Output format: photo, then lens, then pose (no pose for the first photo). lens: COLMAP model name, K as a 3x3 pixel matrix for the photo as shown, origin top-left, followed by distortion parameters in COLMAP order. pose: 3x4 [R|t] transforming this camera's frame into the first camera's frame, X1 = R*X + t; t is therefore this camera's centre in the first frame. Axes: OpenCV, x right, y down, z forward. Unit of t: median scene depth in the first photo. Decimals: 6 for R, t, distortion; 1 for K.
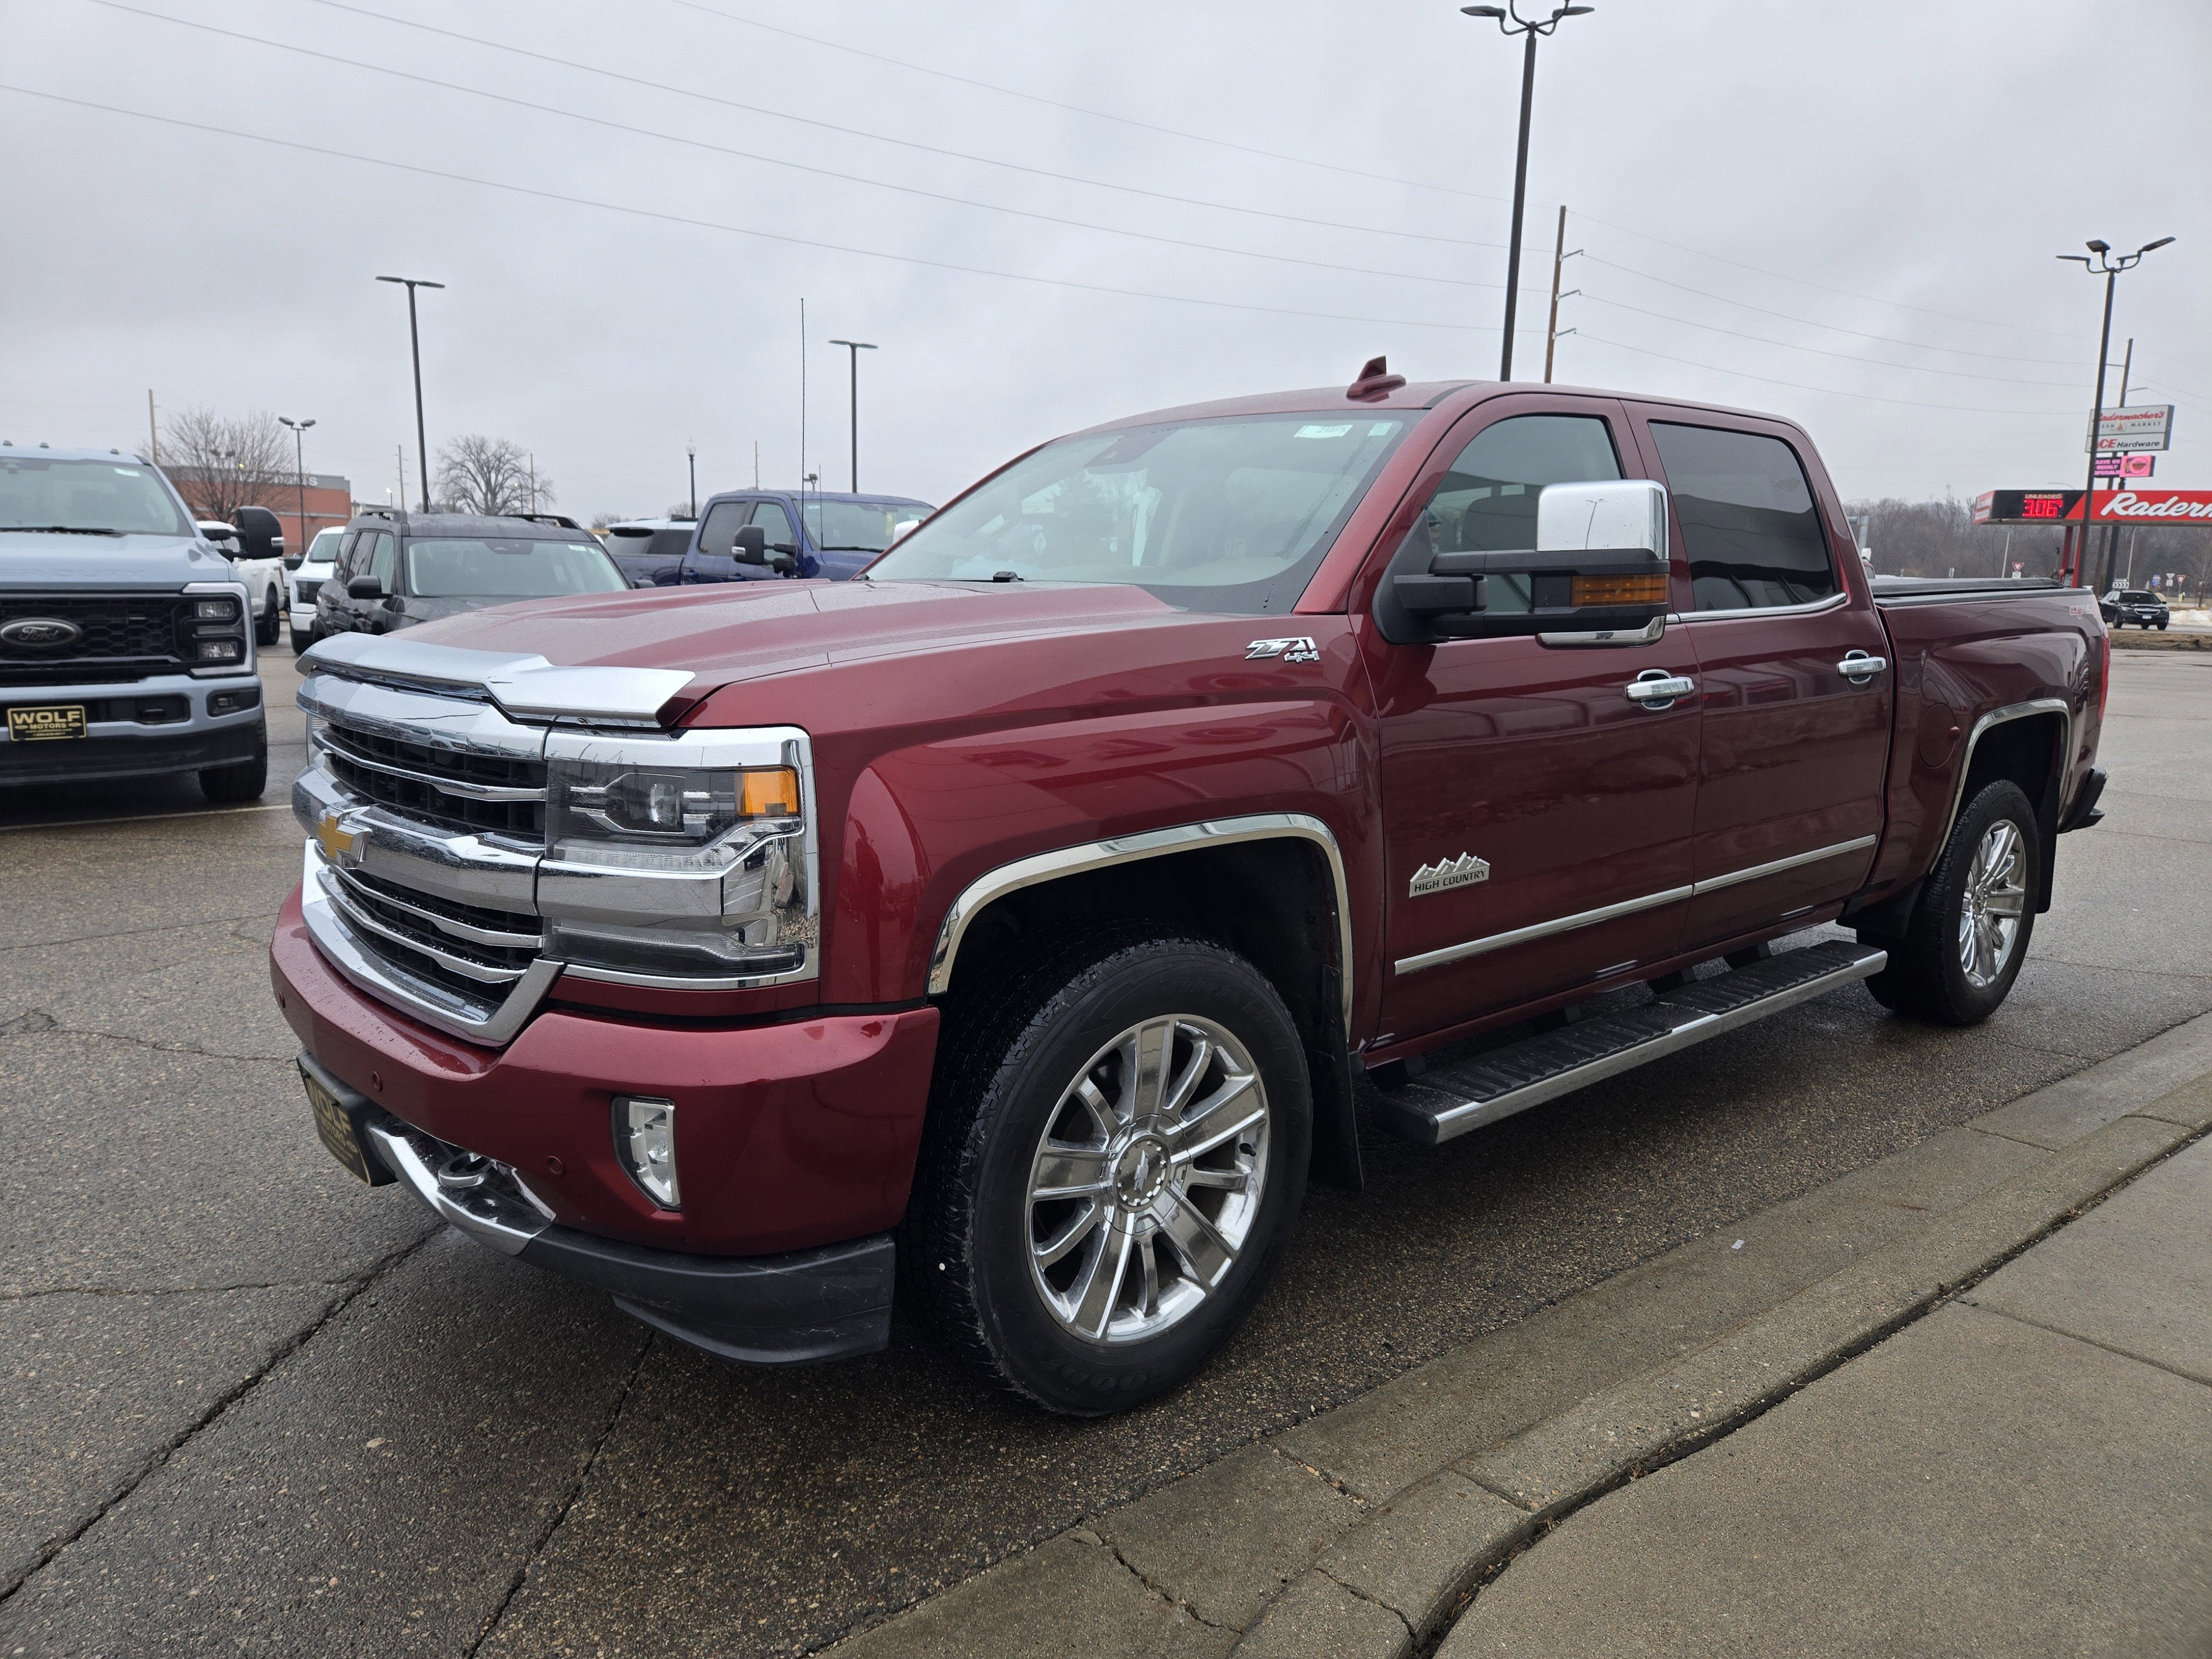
lens RADIAL K [[1462.3, 0, 1111.9], [0, 1462.3, 821.4], [0, 0, 1]] dist [0.061494, -0.064992]
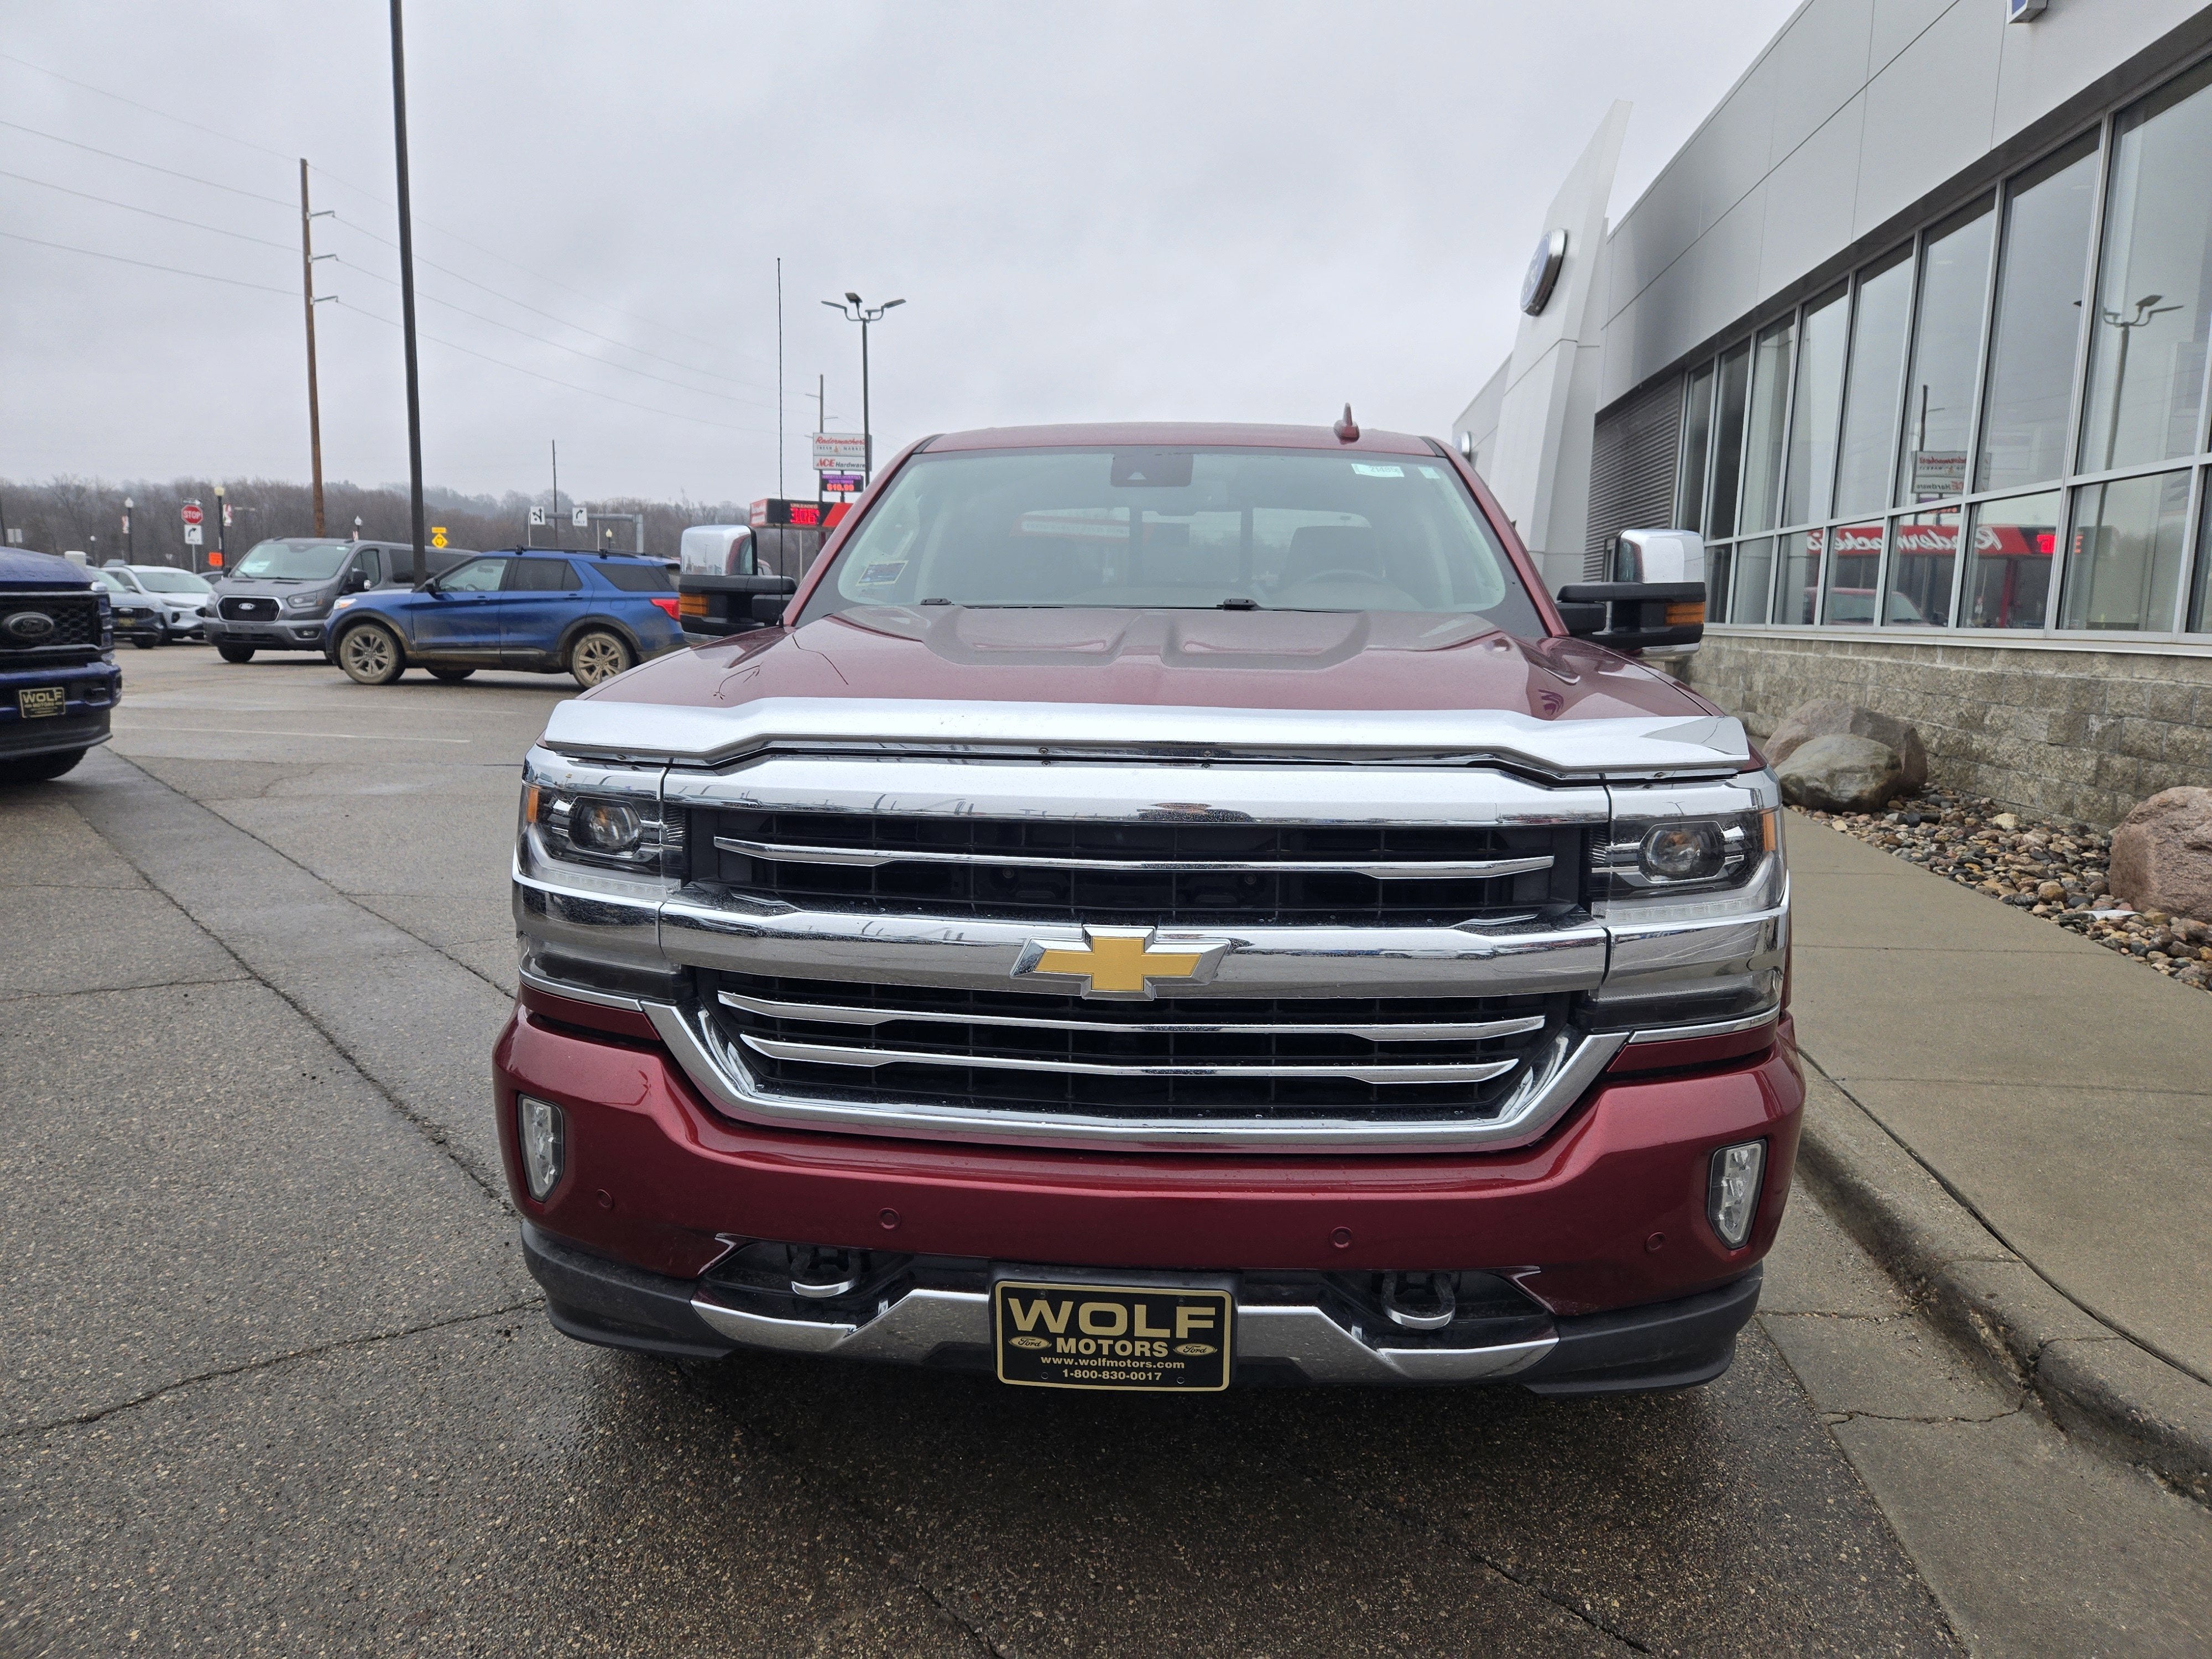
lens RADIAL K [[1462.3, 0, 1111.9], [0, 1462.3, 821.4], [0, 0, 1]] dist [0.061494, -0.064992]
pose [[0.689286, -0.112477, 0.715705, -0.940235], [0.107847, 0.992798, 0.052157, -0.091890], [-0.716417, 0.041236, 0.696453, 0.426001]]
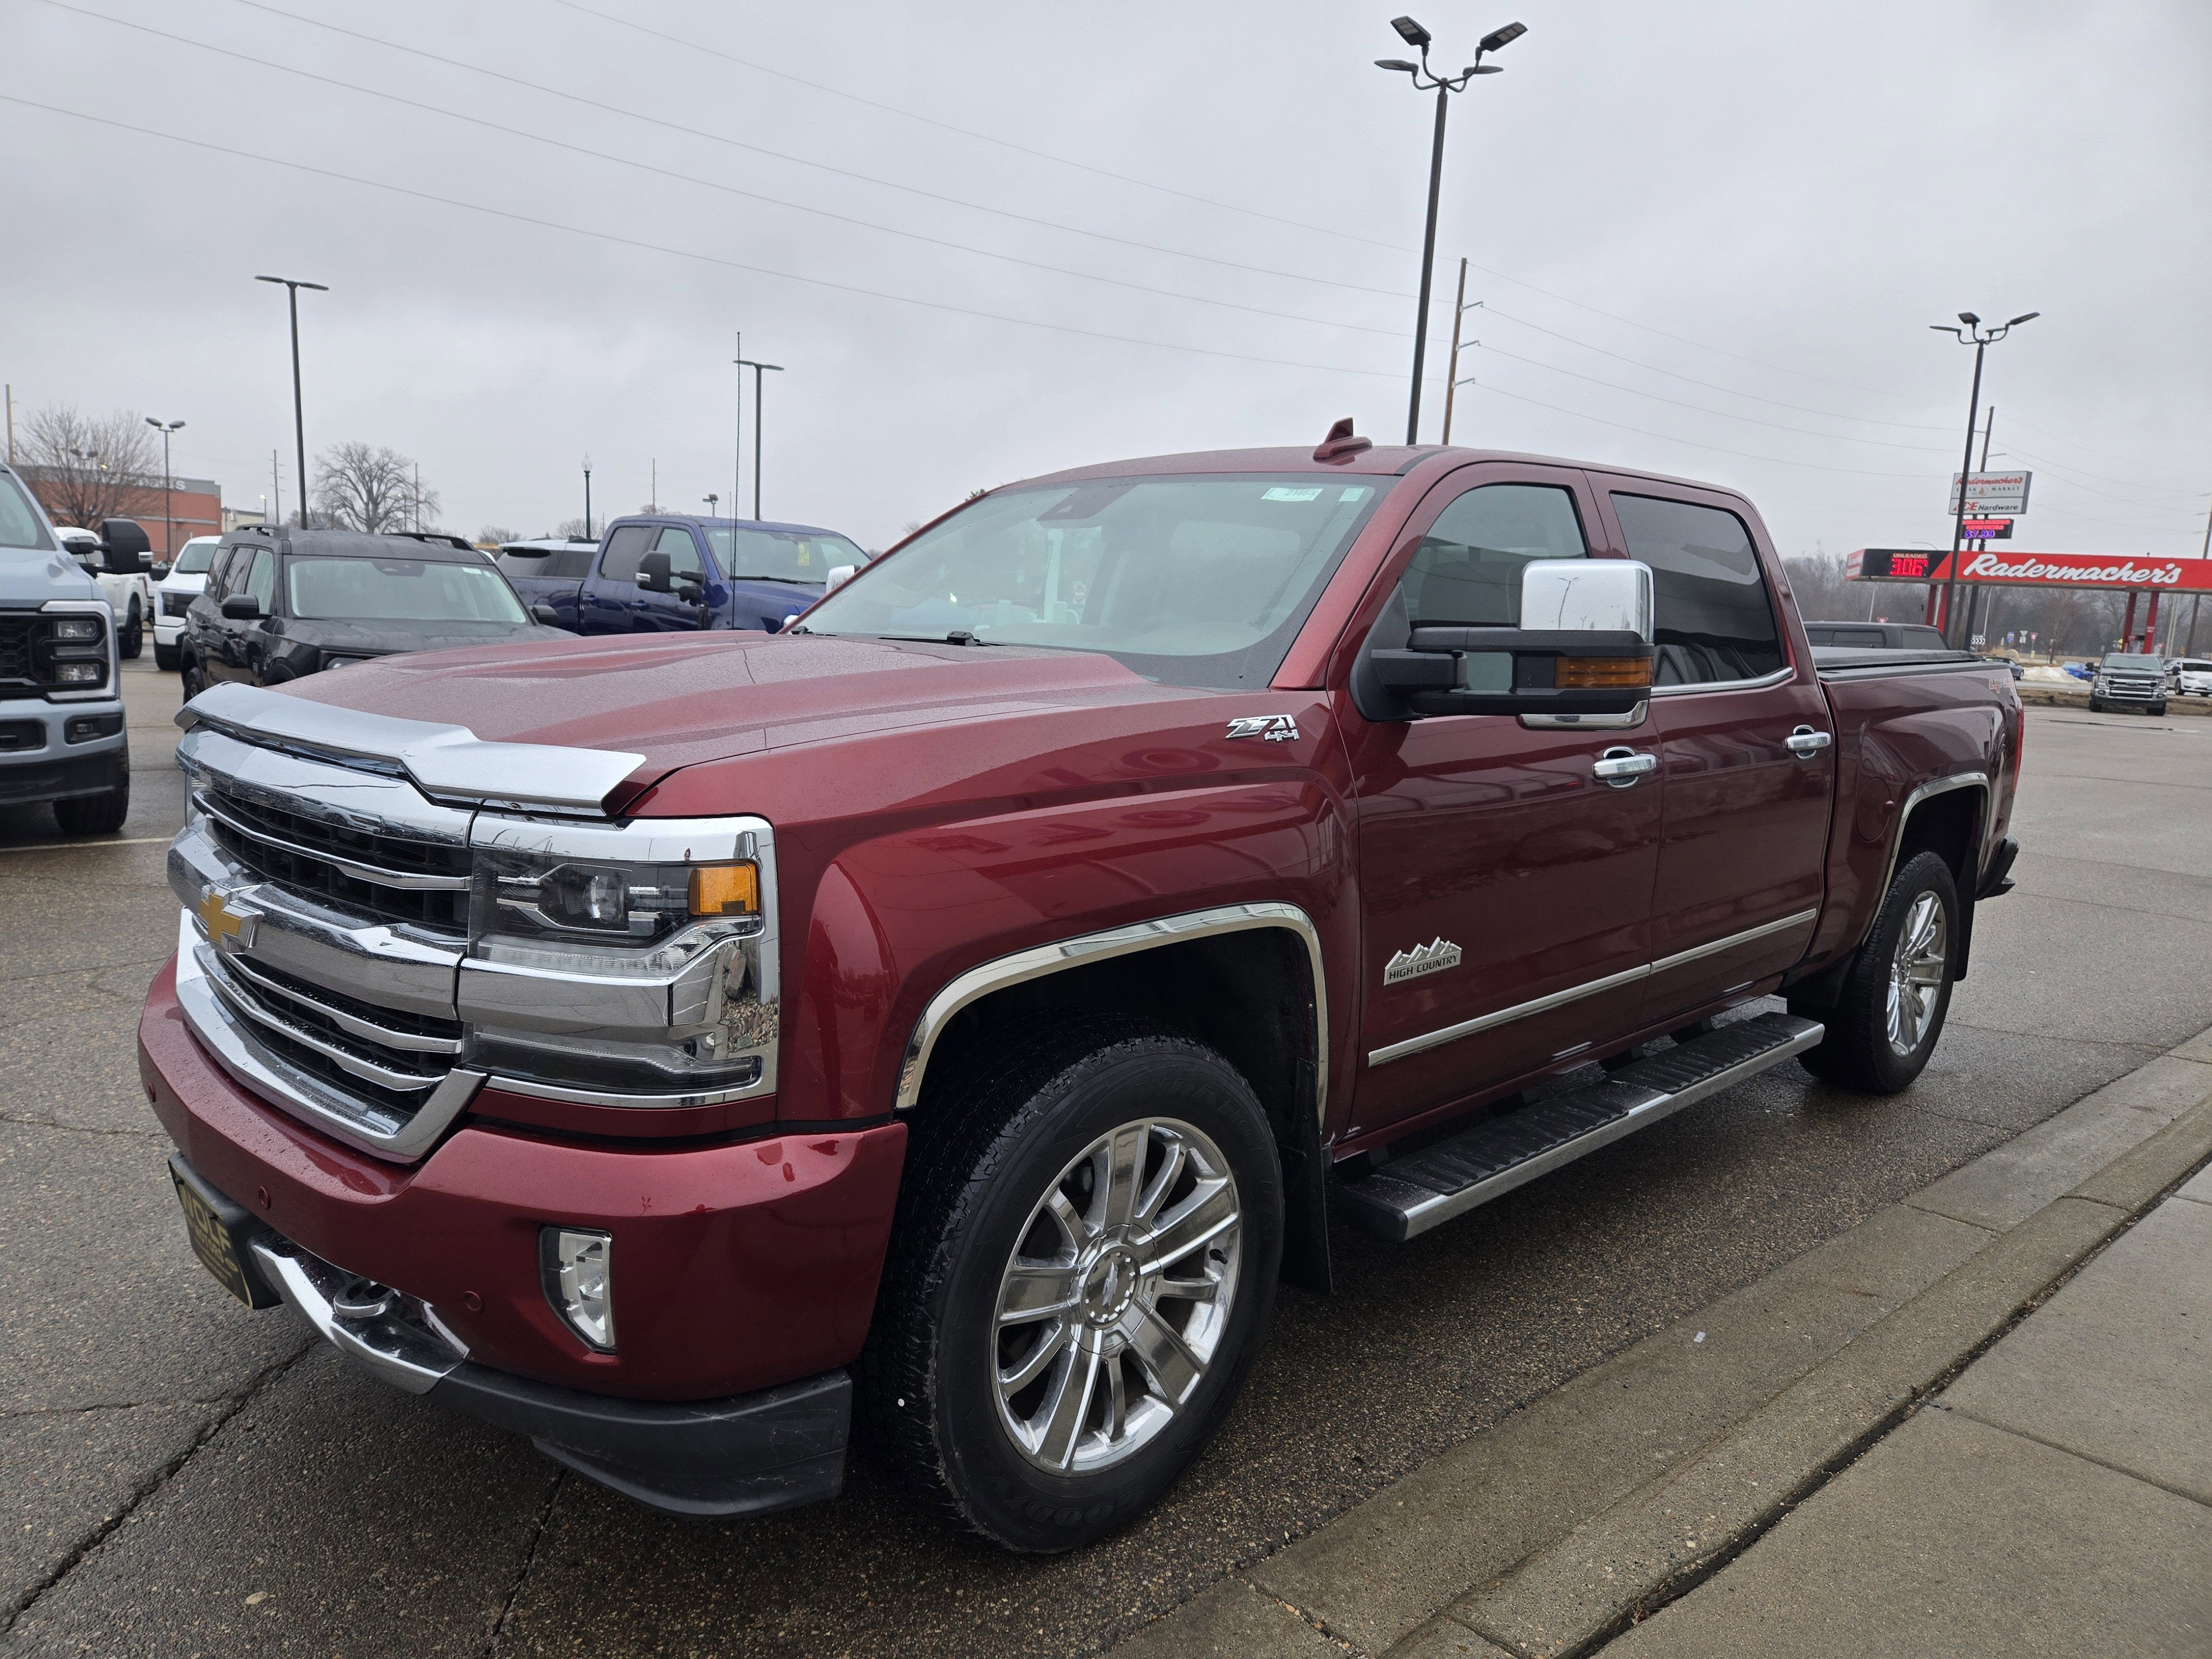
lens RADIAL K [[1460.8, 0, 1117.3], [0, 1460.8, 838.5], [0, 0, 1]] dist [0.054581, -0.053691]
pose [[0.997209, 0.015629, 0.073009, -0.042512], [-0.015016, 0.999847, -0.008948, -0.033250], [-0.073137, 0.007827, 0.997291, 0.057427]]
